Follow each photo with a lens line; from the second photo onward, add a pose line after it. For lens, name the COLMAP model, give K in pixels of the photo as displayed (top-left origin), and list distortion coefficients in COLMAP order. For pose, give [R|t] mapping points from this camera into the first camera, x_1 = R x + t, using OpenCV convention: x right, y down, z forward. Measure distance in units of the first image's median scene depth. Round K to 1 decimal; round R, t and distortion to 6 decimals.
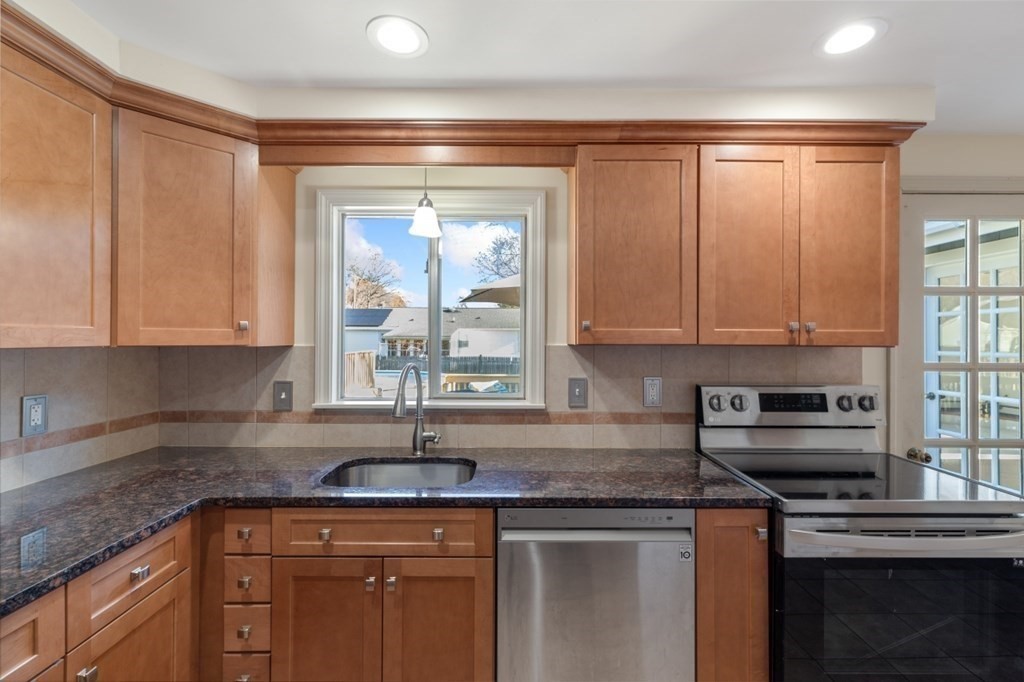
lens RADIAL K [[457.5, 0, 511.9], [0, 457.5, 335.9], [0, 0, 1]] dist [0.000727, 0.000054]
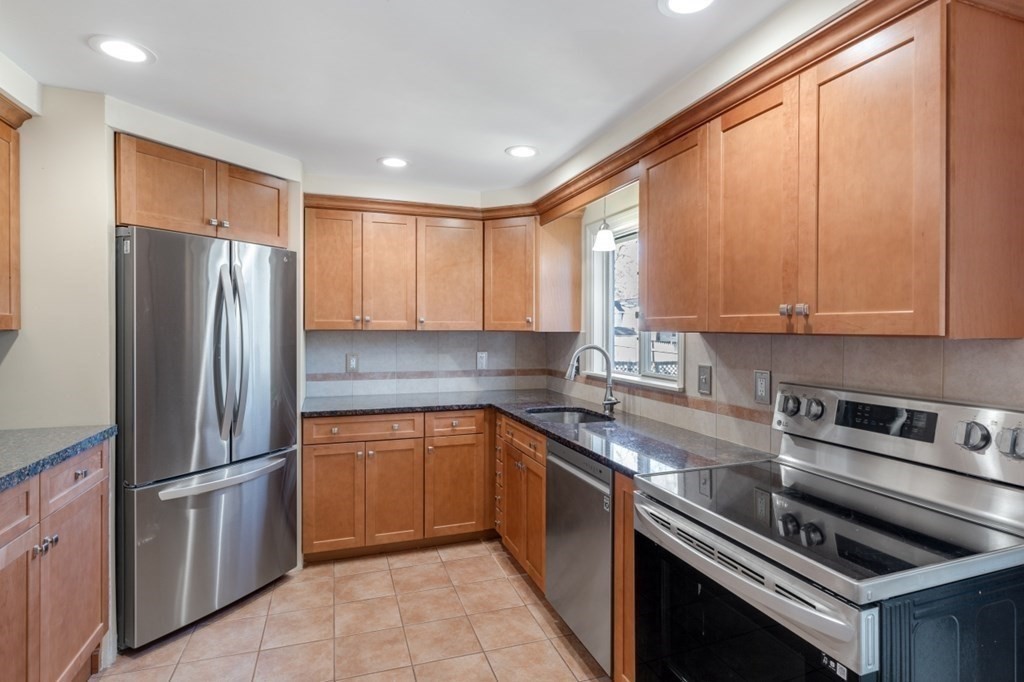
lens RADIAL K [[524.2, 0, 509.3], [0, 524.2, 328.1], [0, 0, 1]] dist [-0.005595, -0.001830]
pose [[0.323125, -0.001233, -0.946355, 1.266450], [0.001625, 0.999998, -0.000749, 0.010760], [0.946355, -0.001296, 0.323127, 0.246924]]
